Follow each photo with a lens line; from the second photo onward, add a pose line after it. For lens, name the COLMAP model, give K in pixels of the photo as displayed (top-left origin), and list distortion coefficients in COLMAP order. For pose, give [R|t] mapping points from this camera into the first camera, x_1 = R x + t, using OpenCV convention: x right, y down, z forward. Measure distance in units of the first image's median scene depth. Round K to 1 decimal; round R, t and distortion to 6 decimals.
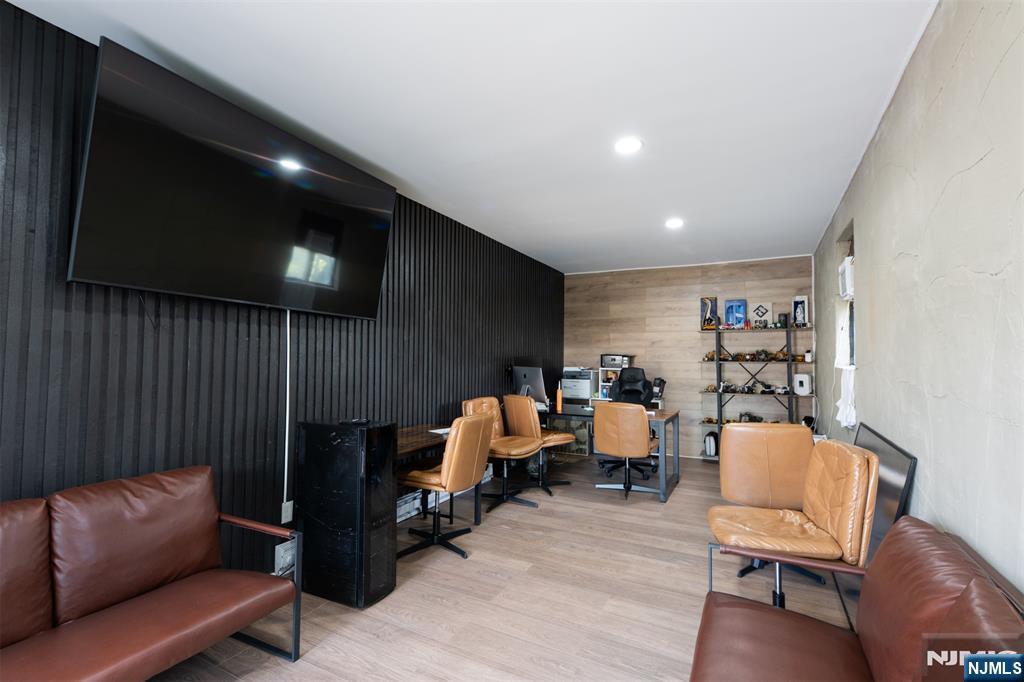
lens RADIAL K [[463.2, 0, 516.2], [0, 463.2, 344.0], [0, 0, 1]] dist [0.002244, 0.000022]
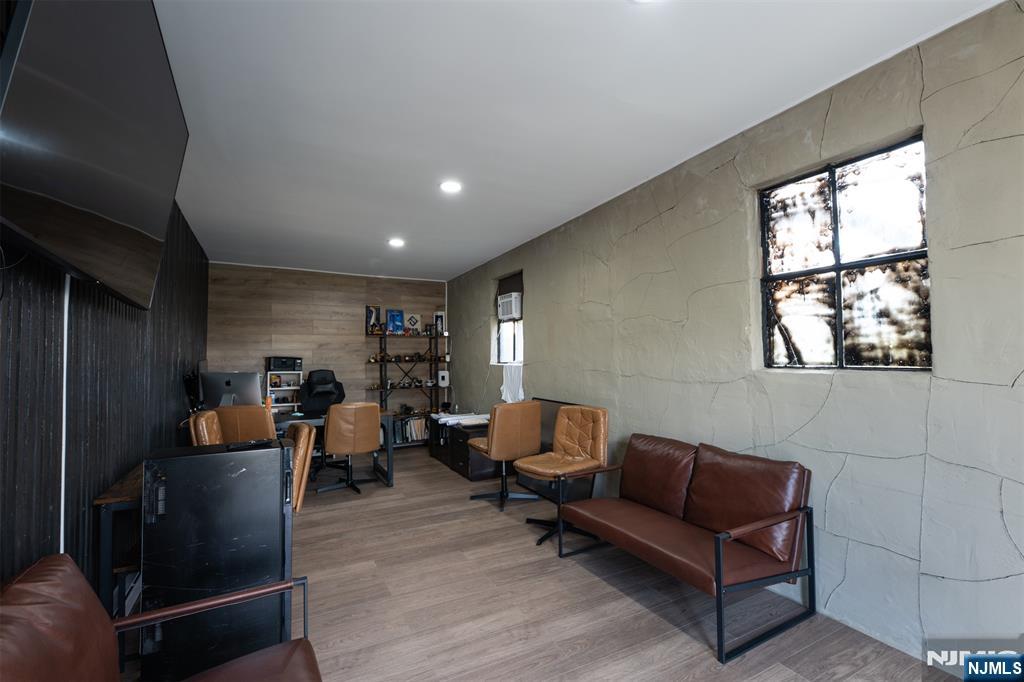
lens RADIAL K [[463.2, 0, 518.0], [0, 463.2, 341.8], [0, 0, 1]] dist [0.002244, 0.000022]
pose [[0.547120, 0.021676, 0.836774, -0.367141], [-0.013303, 0.999764, -0.017200, 0.001795], [-0.836949, -0.001721, 0.547279, 0.093612]]
